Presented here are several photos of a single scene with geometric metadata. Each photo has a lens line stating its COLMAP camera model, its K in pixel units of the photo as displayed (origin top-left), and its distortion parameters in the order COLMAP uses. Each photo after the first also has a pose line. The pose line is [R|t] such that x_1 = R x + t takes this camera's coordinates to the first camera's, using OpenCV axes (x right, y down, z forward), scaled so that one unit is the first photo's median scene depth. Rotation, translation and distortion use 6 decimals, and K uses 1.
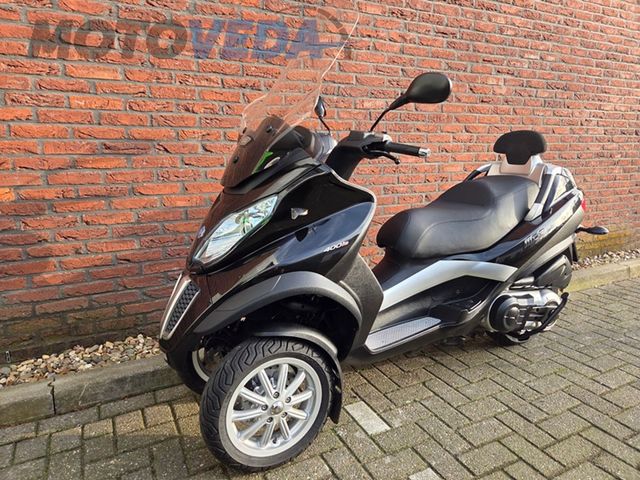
lens RADIAL K [[421.0, 0, 320.0], [0, 421.0, 240.0], [0, 0, 1]] dist [0.074029, -0.054093]
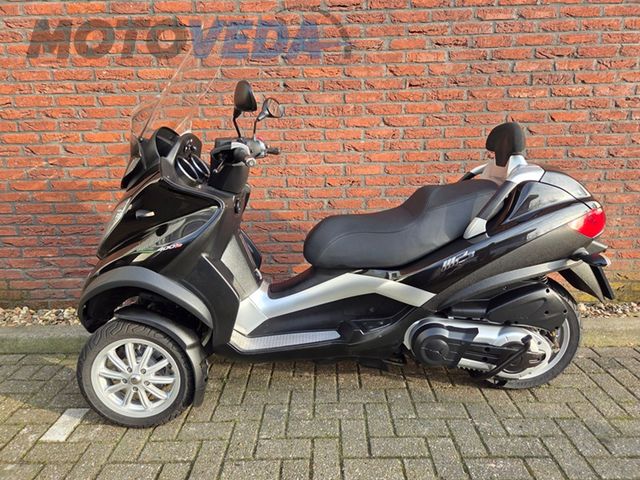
lens RADIAL K [[421.0, 0, 320.0], [0, 421.0, 240.0], [0, 0, 1]] dist [0.074029, -0.054093]
pose [[0.888910, 0.100358, -0.446954, 0.811890], [-0.079375, 0.994692, 0.065483, -0.106174], [0.451153, -0.022732, 0.892157, 0.291576]]
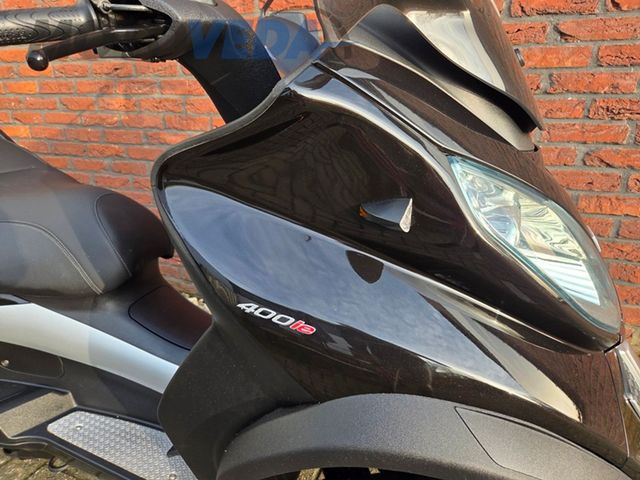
lens RADIAL K [[421.0, 0, 320.0], [0, 421.0, 240.0], [0, 0, 1]] dist [0.074029, -0.054093]
pose [[0.657120, 0.252034, -0.710403, 1.013903], [-0.149501, 0.967301, 0.204888, -0.170738], [0.738812, -0.028430, 0.673312, 0.917473]]
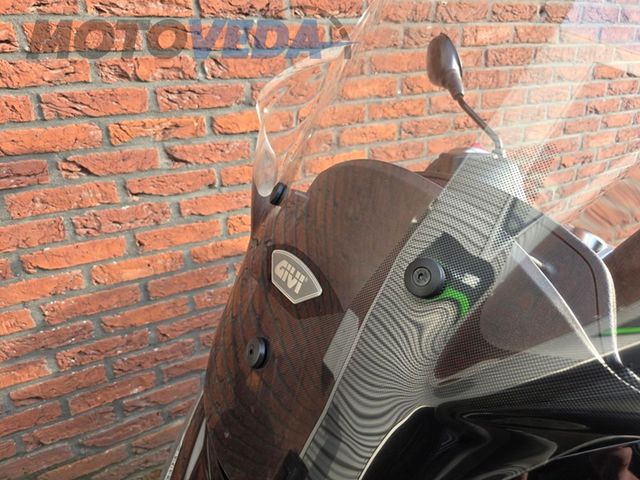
lens RADIAL K [[432.3, 0, 320.0], [0, 432.3, 240.0], [0, 0, 1]] dist [0.039419, -0.032767]
pose [[0.999503, -0.031040, -0.005503, -0.104782], [0.031524, 0.984488, 0.172594, -0.197804], [0.000060, -0.172682, 0.984978, 0.498052]]
